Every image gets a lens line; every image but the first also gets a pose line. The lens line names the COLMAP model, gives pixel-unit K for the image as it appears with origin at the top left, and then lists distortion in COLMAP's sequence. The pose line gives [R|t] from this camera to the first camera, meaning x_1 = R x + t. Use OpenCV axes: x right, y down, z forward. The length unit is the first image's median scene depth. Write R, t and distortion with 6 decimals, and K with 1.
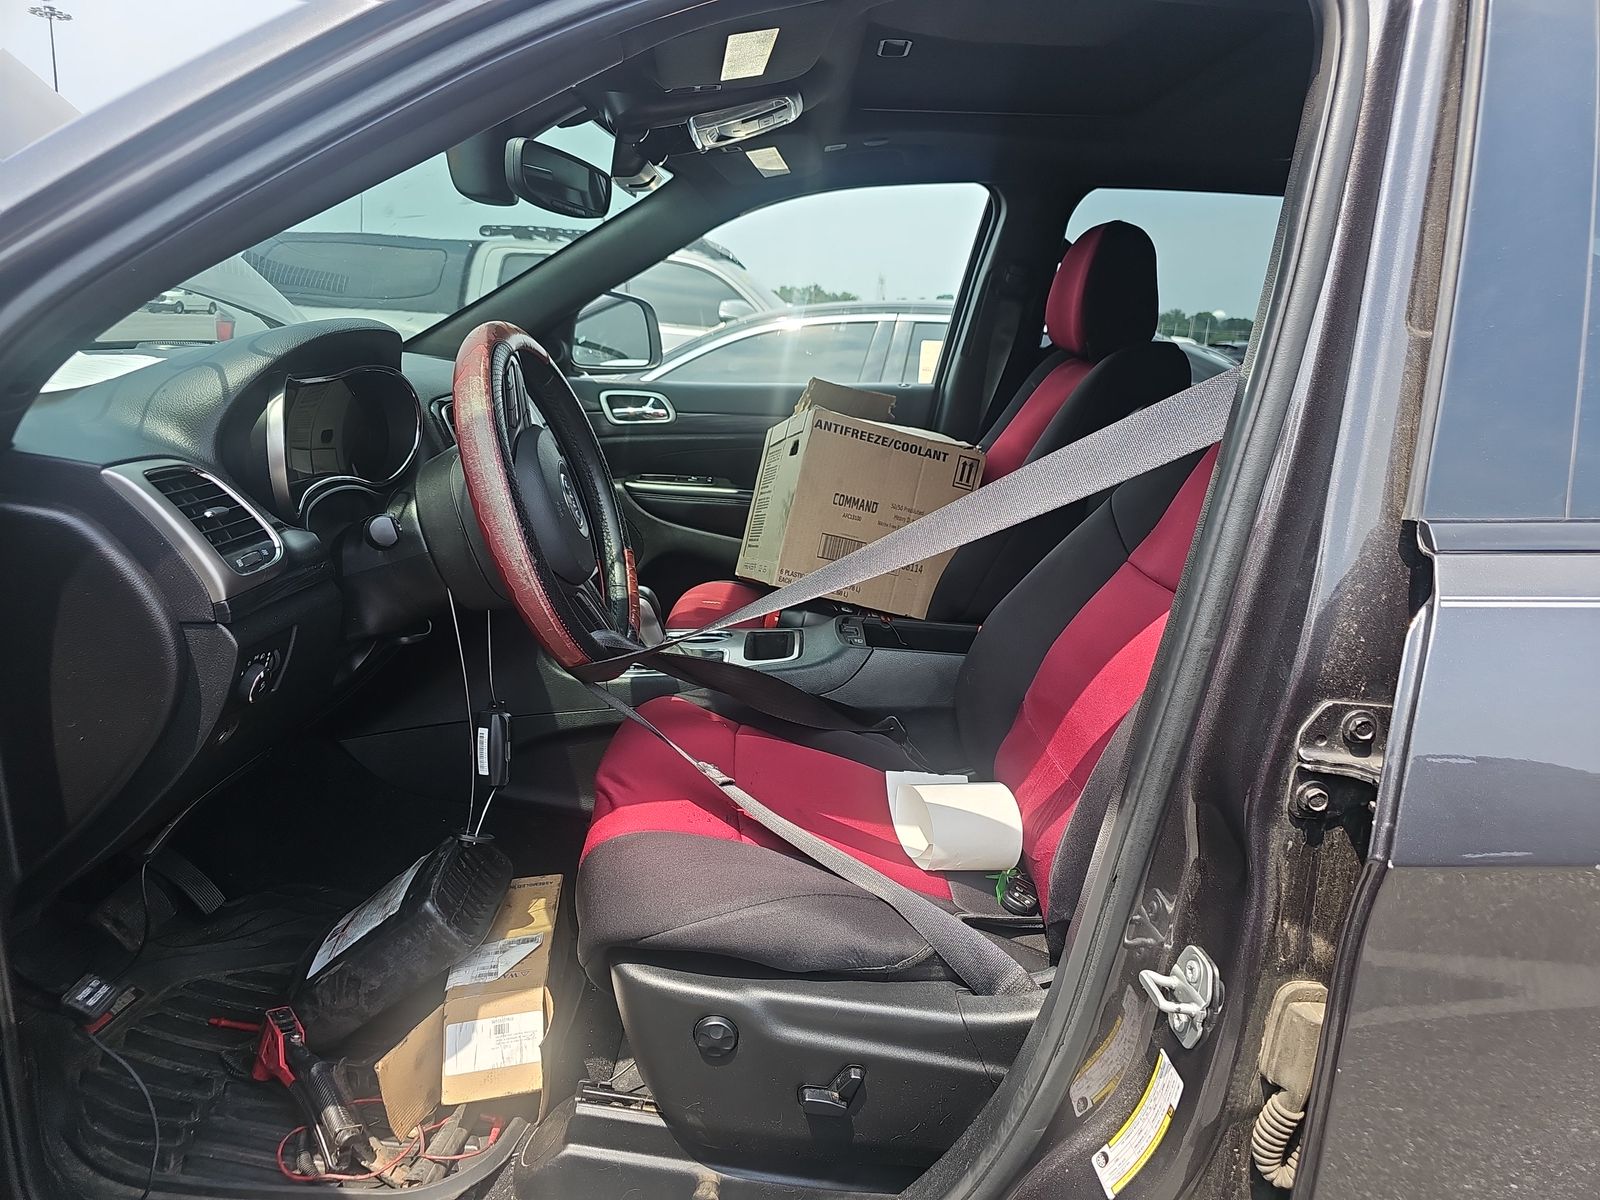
lens RADIAL K [[1075.4, 0, 805.0], [0, 1075.4, 598.9], [0, 0, 1]] dist [0.054032, -0.053998]
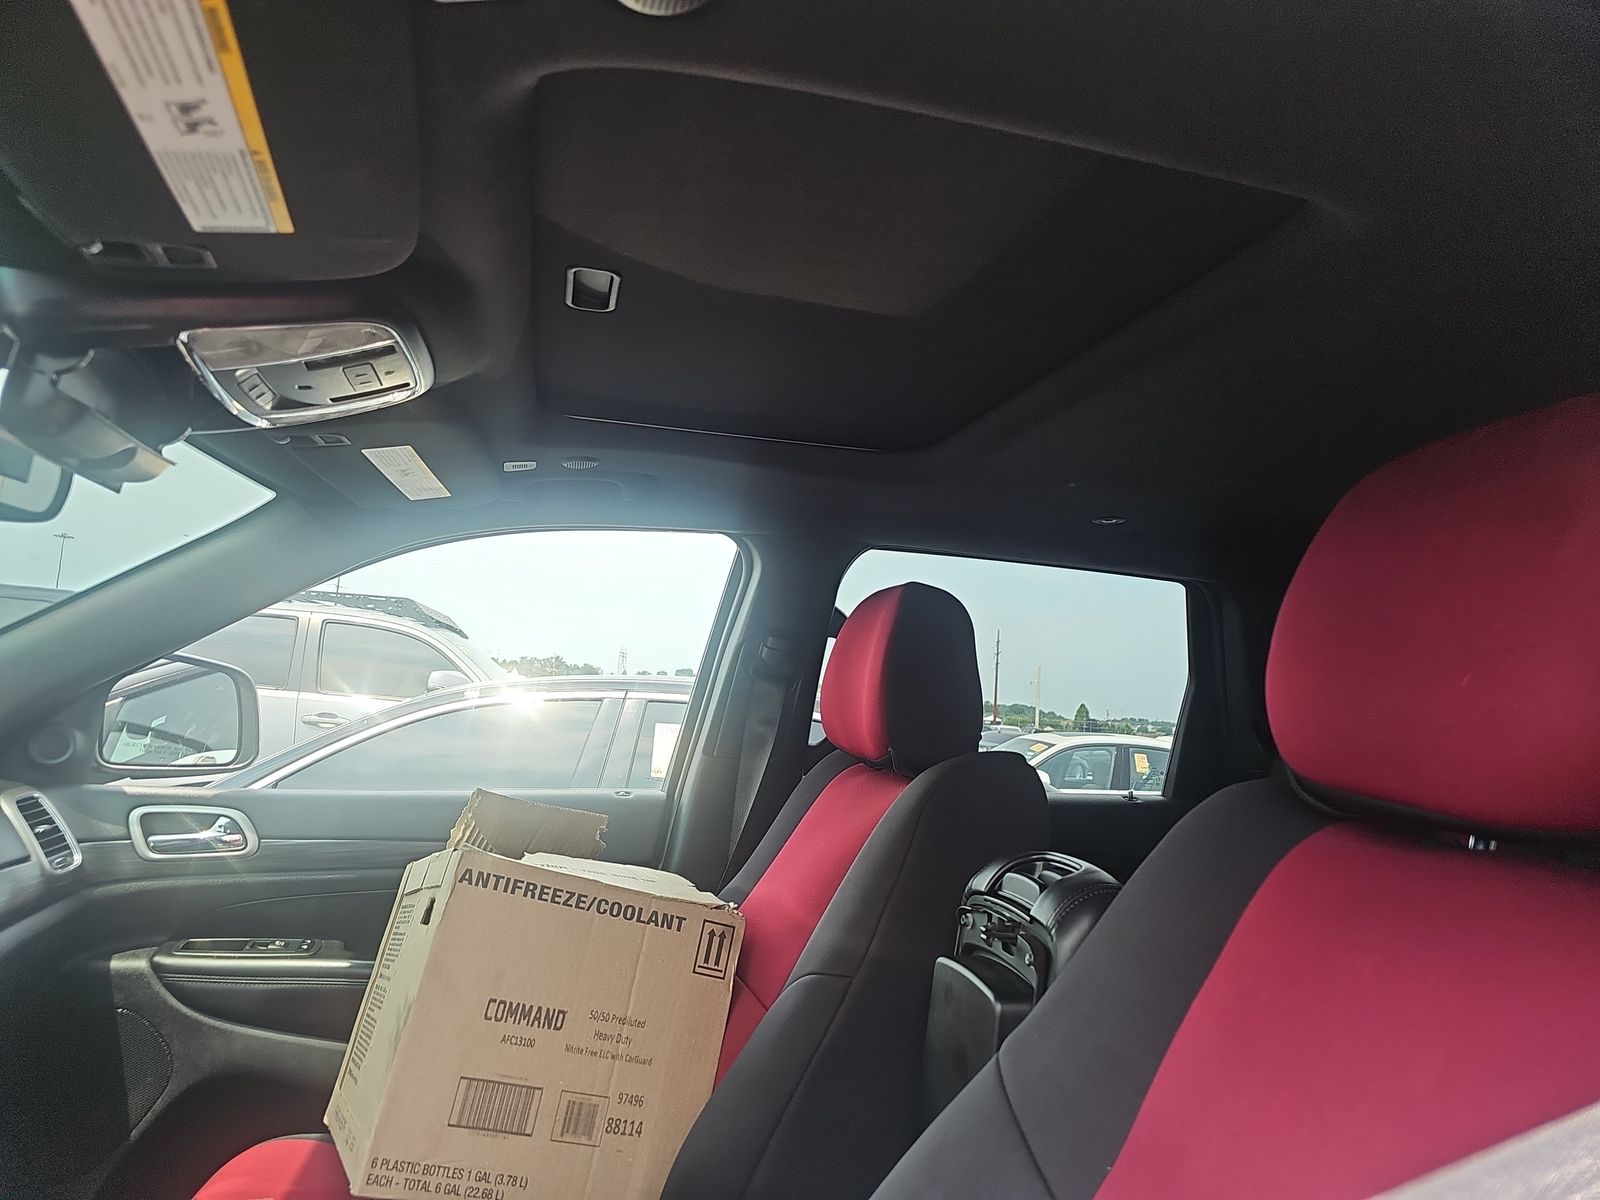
lens RADIAL K [[1075.4, 0, 805.0], [0, 1075.4, 598.9], [0, 0, 1]] dist [0.054032, -0.053998]
pose [[0.972270, 0.039949, 0.230422, 0.040336], [0.039023, 0.943773, -0.328283, -0.083431], [-0.230581, 0.328171, 0.916044, 0.291039]]
